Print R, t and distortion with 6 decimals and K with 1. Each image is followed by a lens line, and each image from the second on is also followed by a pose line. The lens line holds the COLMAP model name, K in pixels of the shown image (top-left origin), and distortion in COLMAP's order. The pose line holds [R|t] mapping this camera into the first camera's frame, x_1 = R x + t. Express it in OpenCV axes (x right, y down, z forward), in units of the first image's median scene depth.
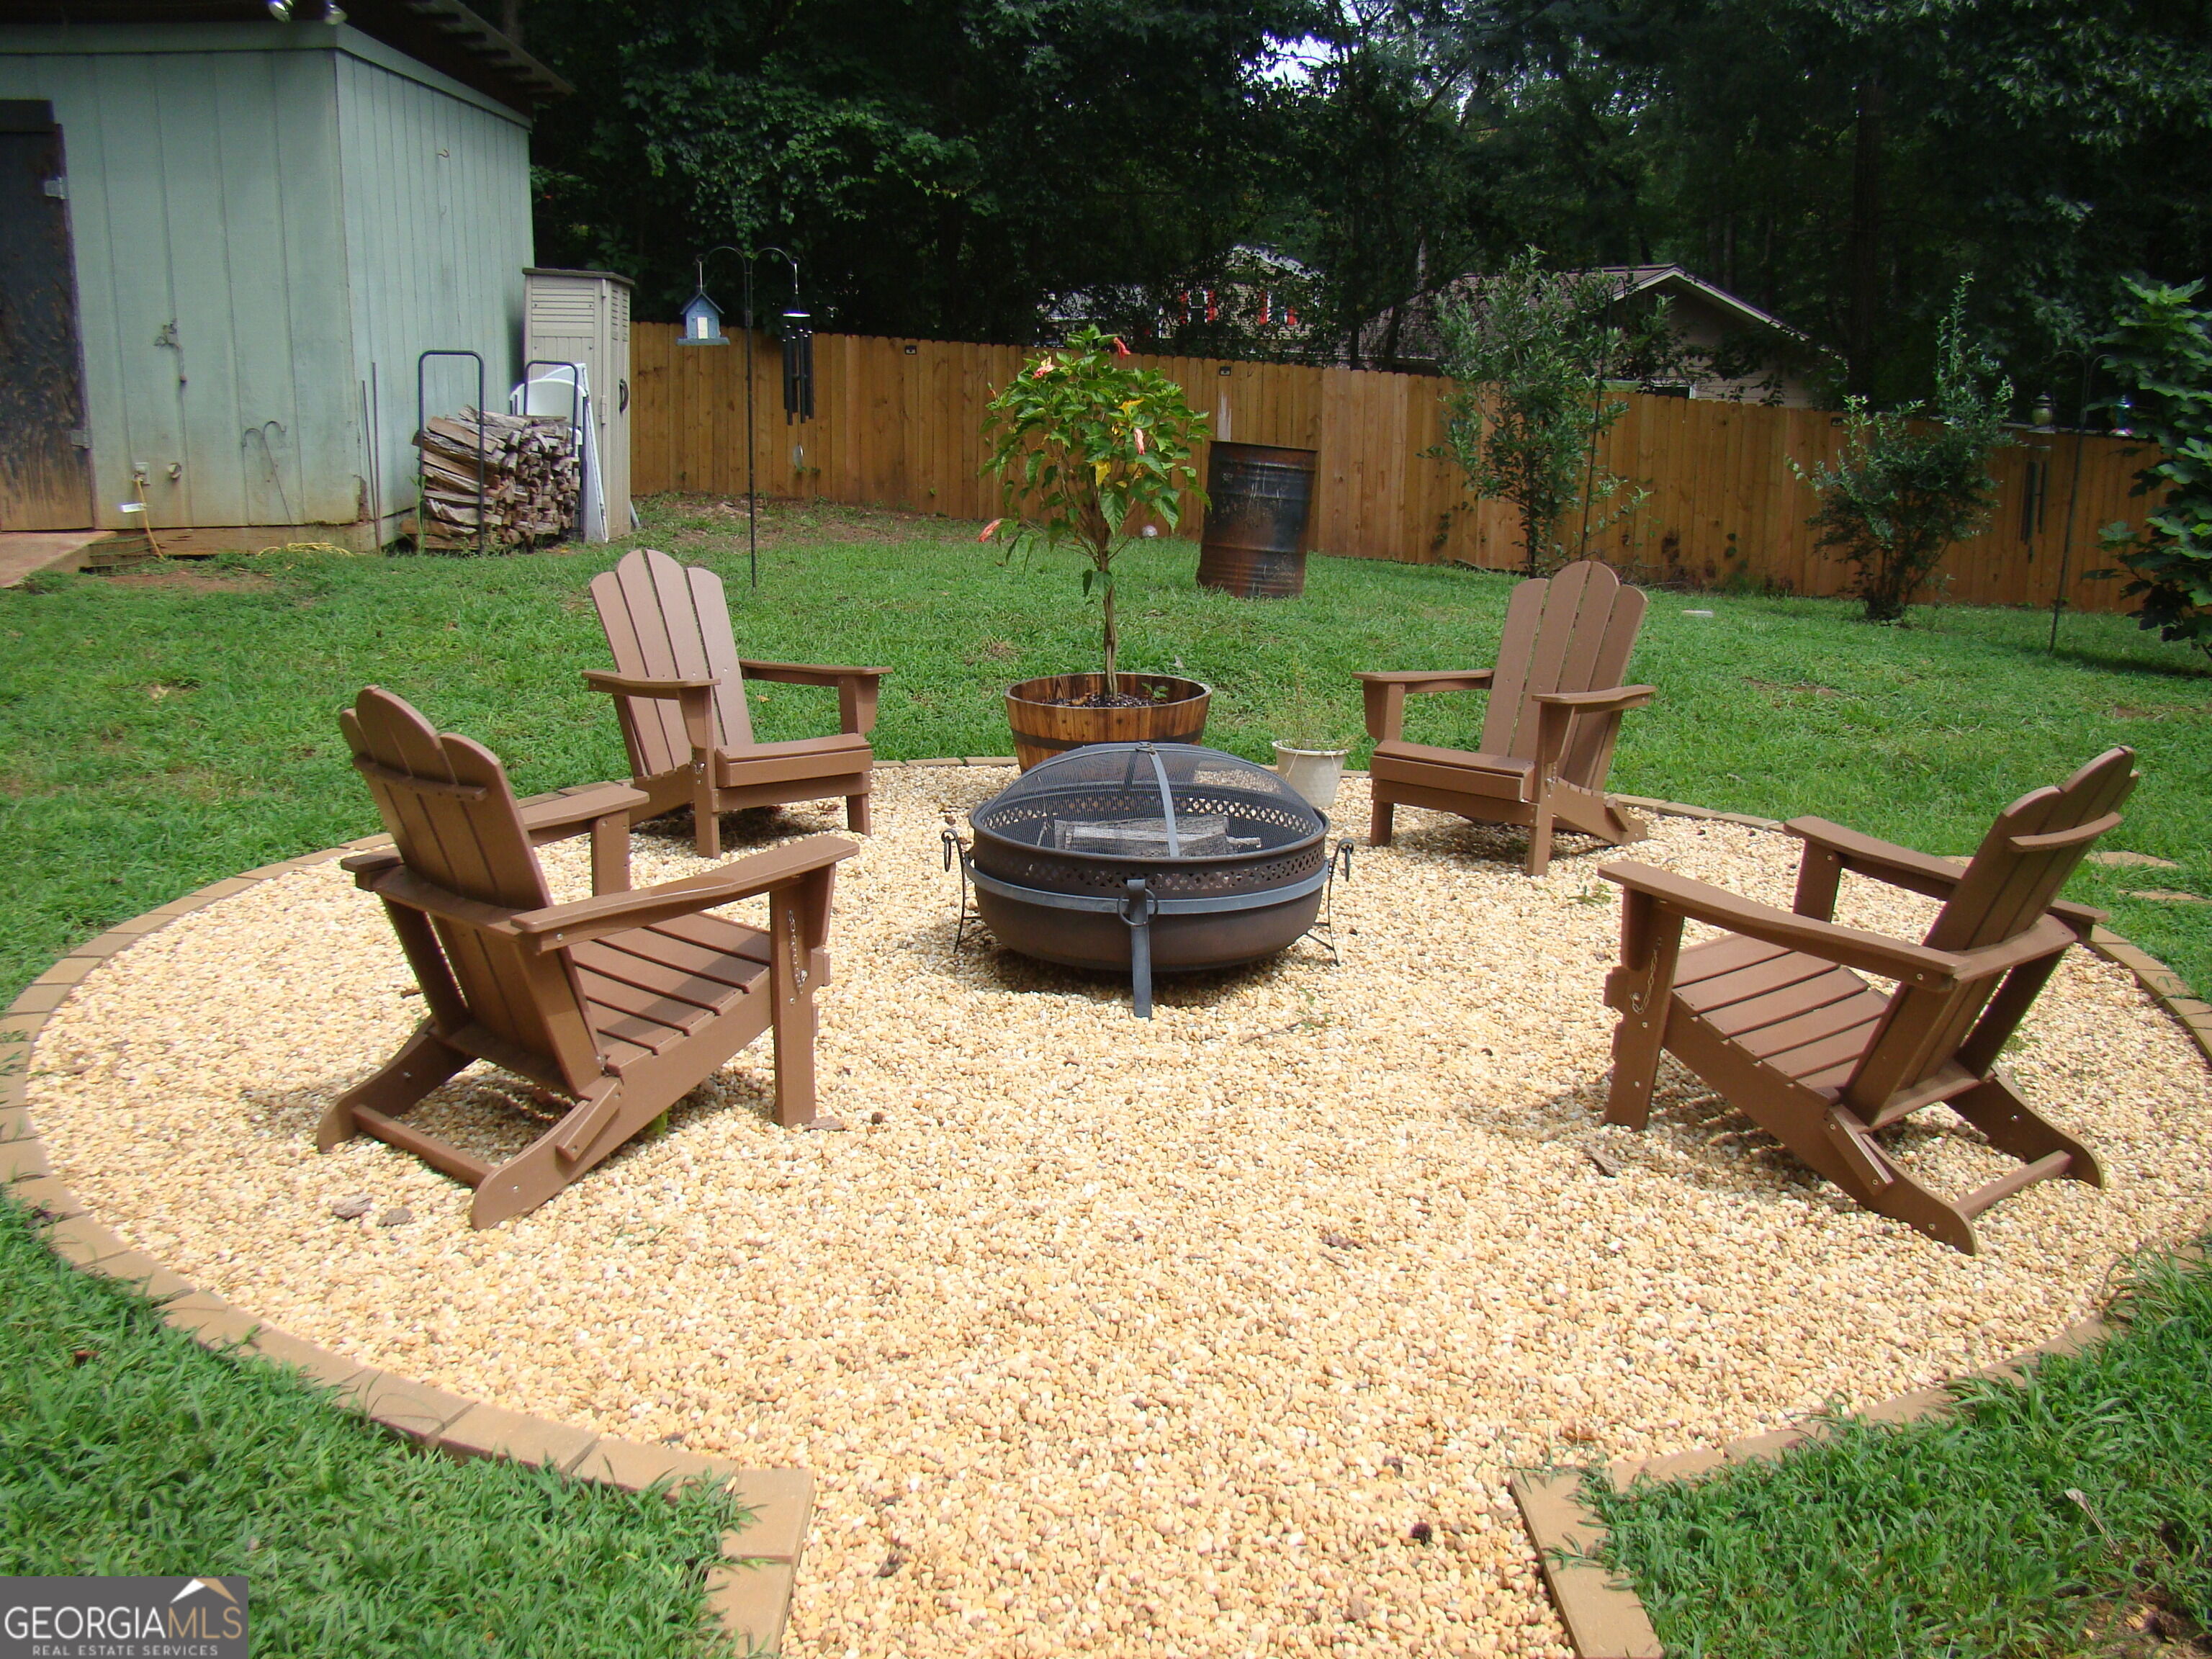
lens RADIAL K [[2031.1, 0, 1106.0], [0, 2031.1, 829.5], [0, 0, 1]] dist [-0.177402, 0.106130]
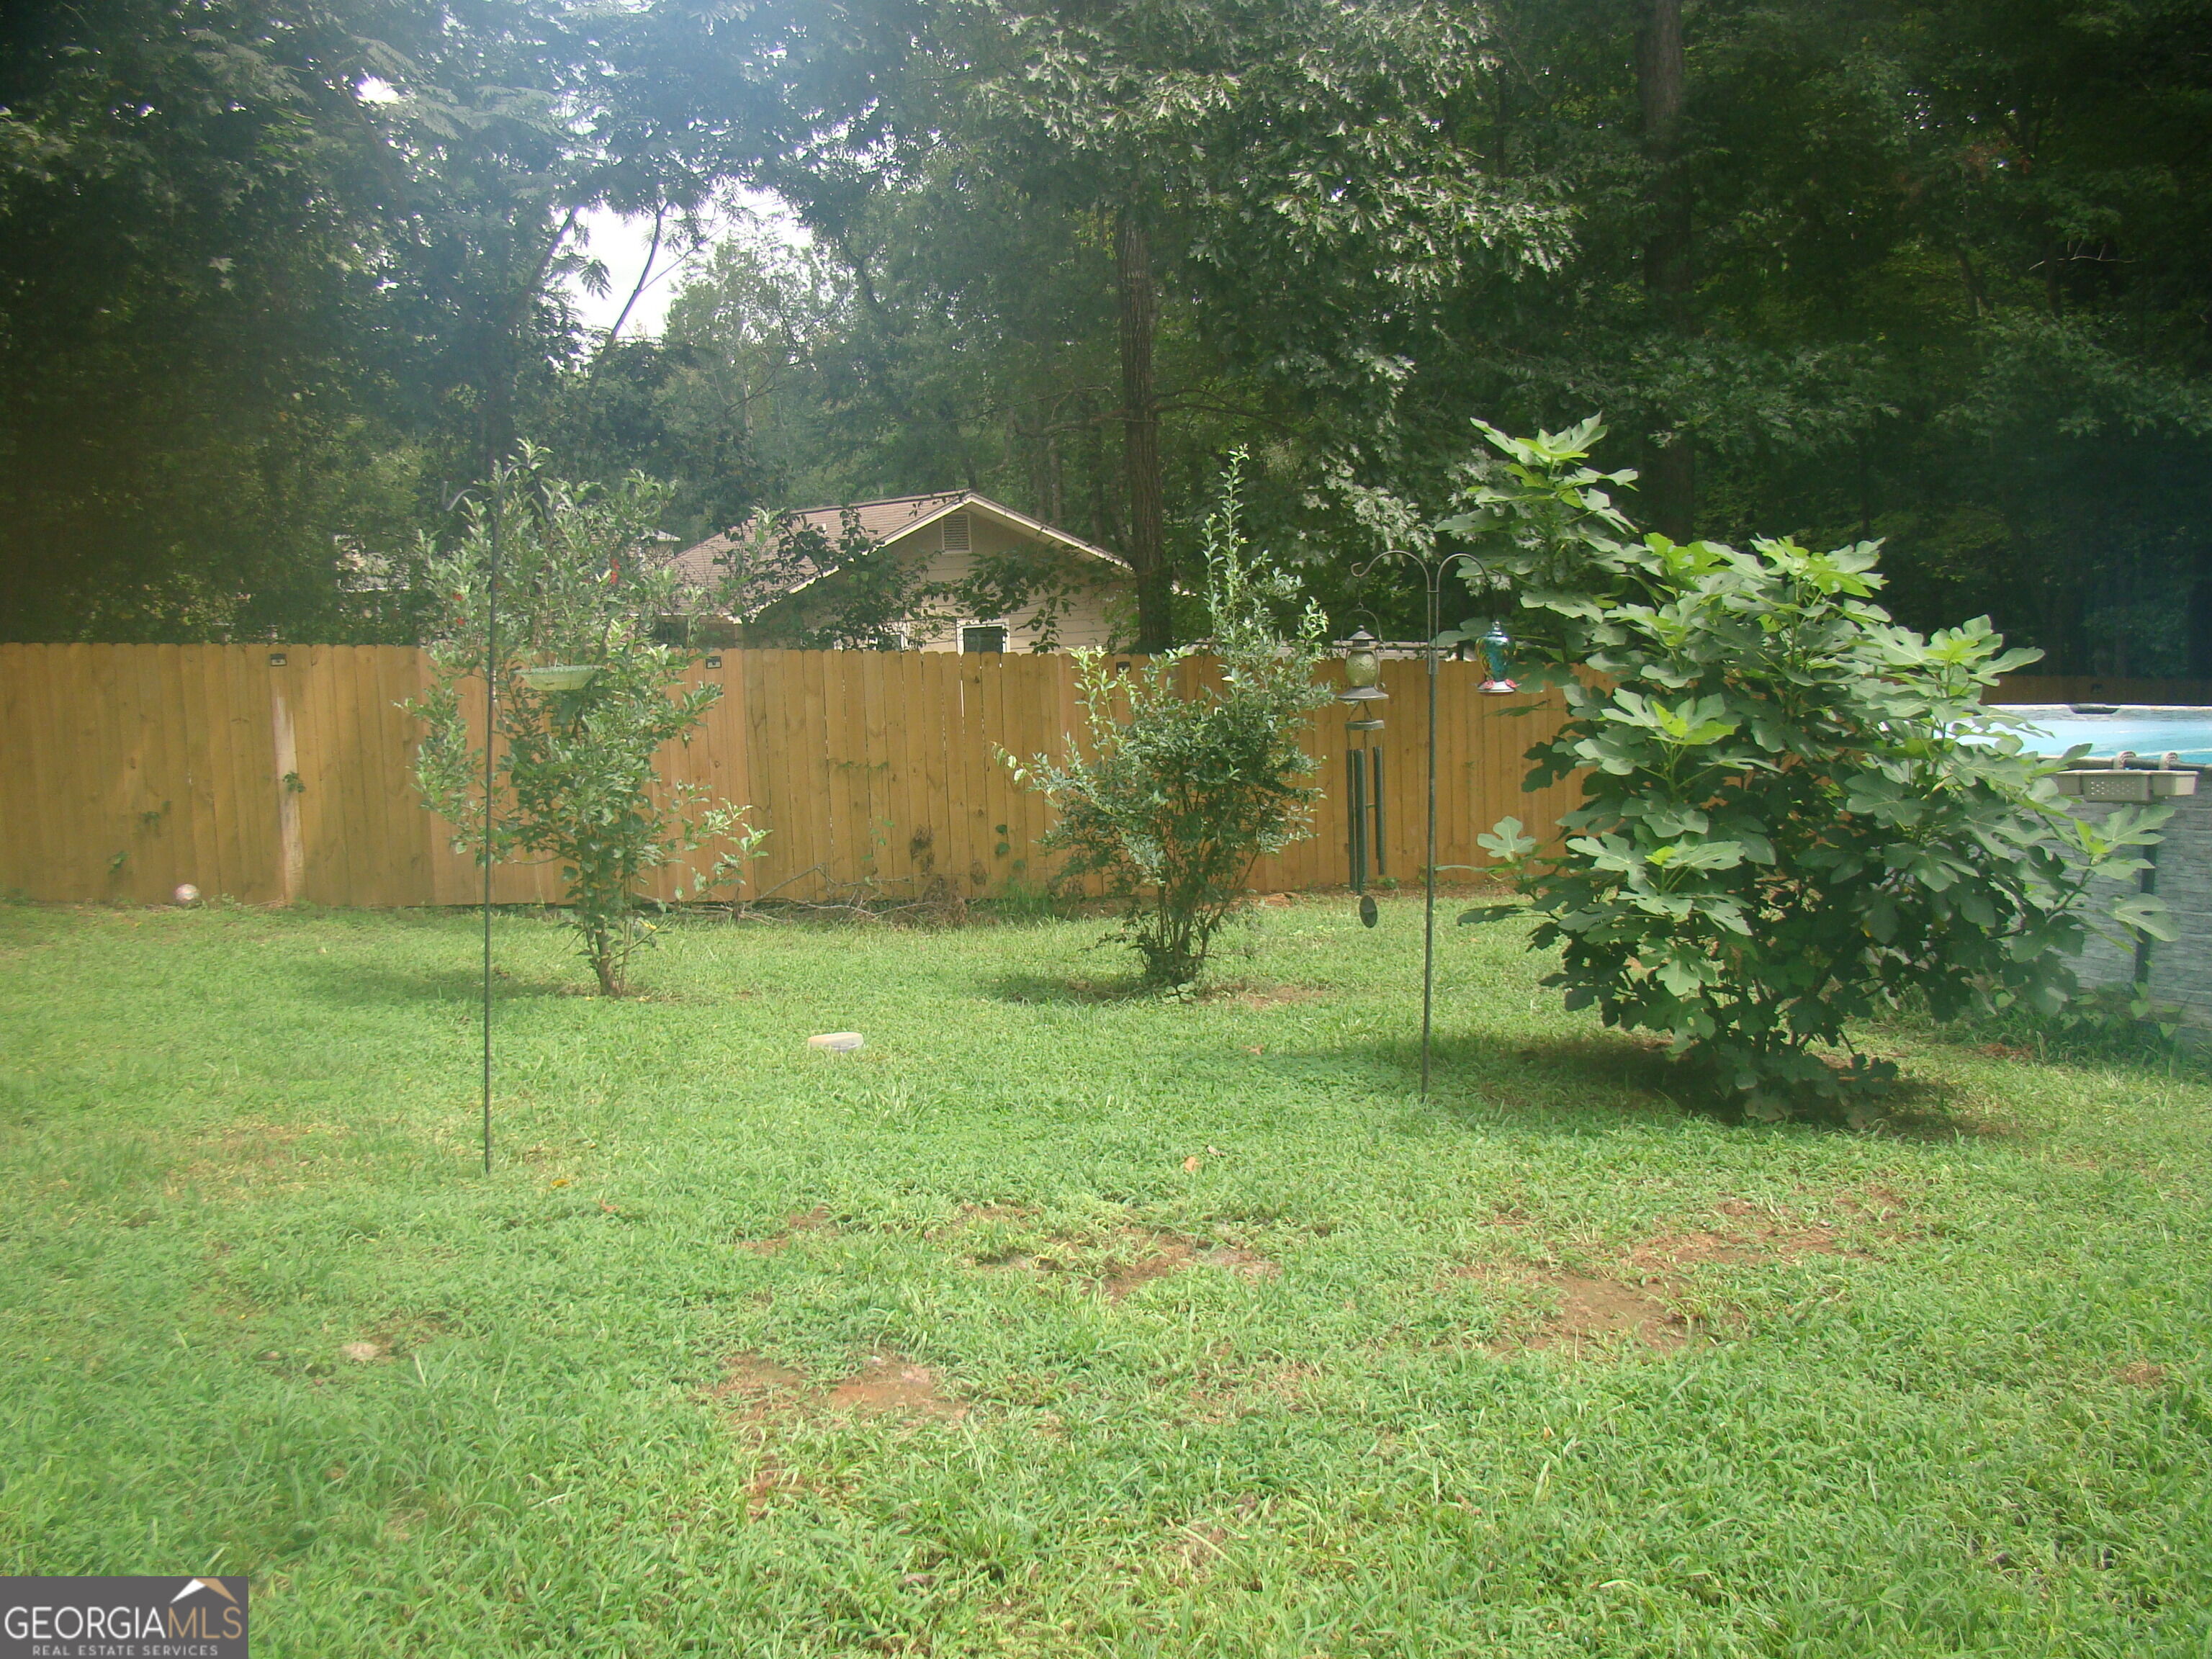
lens RADIAL K [[2066.0, 0, 1106.5], [0, 2066.0, 834.6], [0, 0, 1]] dist [-0.186089, 0.157108]
pose [[0.952984, -0.081172, 0.291947, 0.187311], [0.115572, 0.987991, -0.102554, -0.090936], [-0.280116, 0.131474, 0.950920, 0.372752]]
